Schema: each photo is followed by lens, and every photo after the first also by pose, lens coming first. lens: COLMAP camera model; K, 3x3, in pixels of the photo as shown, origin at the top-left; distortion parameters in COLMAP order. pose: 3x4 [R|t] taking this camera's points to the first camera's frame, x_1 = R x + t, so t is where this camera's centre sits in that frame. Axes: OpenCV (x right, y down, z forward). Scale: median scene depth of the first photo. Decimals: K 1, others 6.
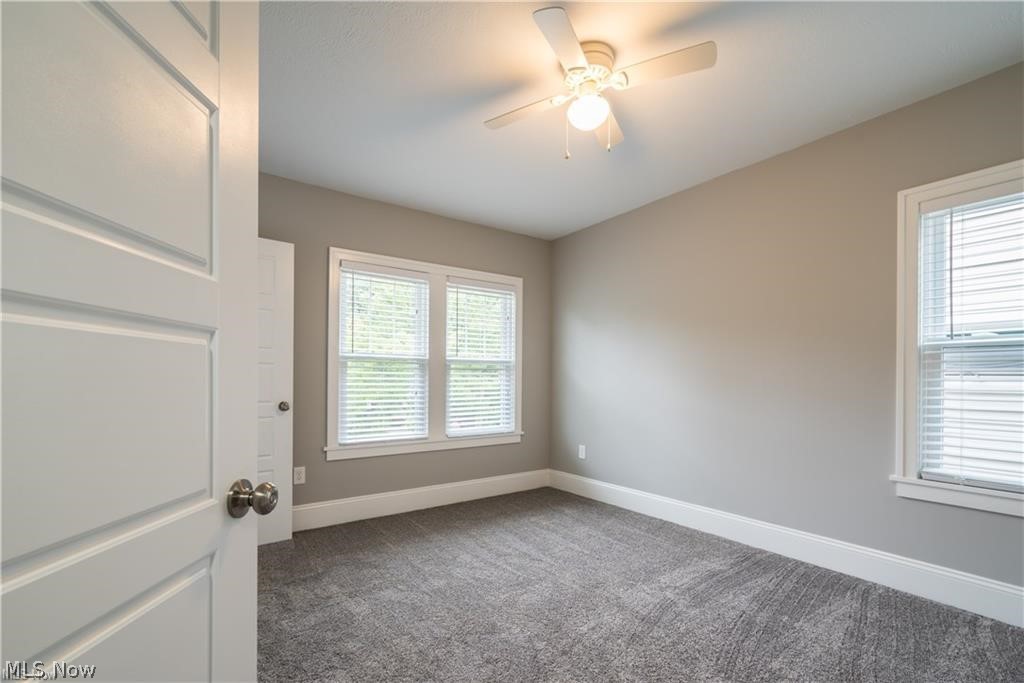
lens RADIAL K [[436.4, 0, 498.5], [0, 436.4, 379.6], [0, 0, 1]] dist [-0.001793, 0.000136]
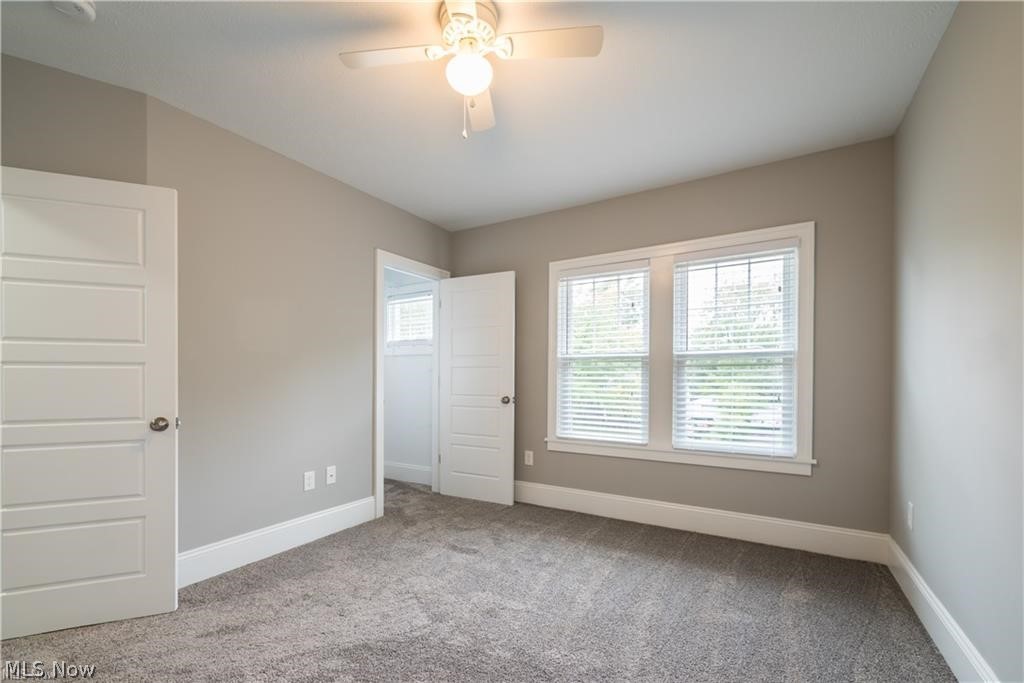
lens RADIAL K [[436.4, 0, 488.8], [0, 436.4, 379.0], [0, 0, 1]] dist [-0.001793, 0.000136]
pose [[0.395089, -0.001638, -0.918641, 0.514544], [0.001958, 0.999998, -0.000941, 0.000098], [0.918641, -0.001427, 0.395091, 0.346424]]
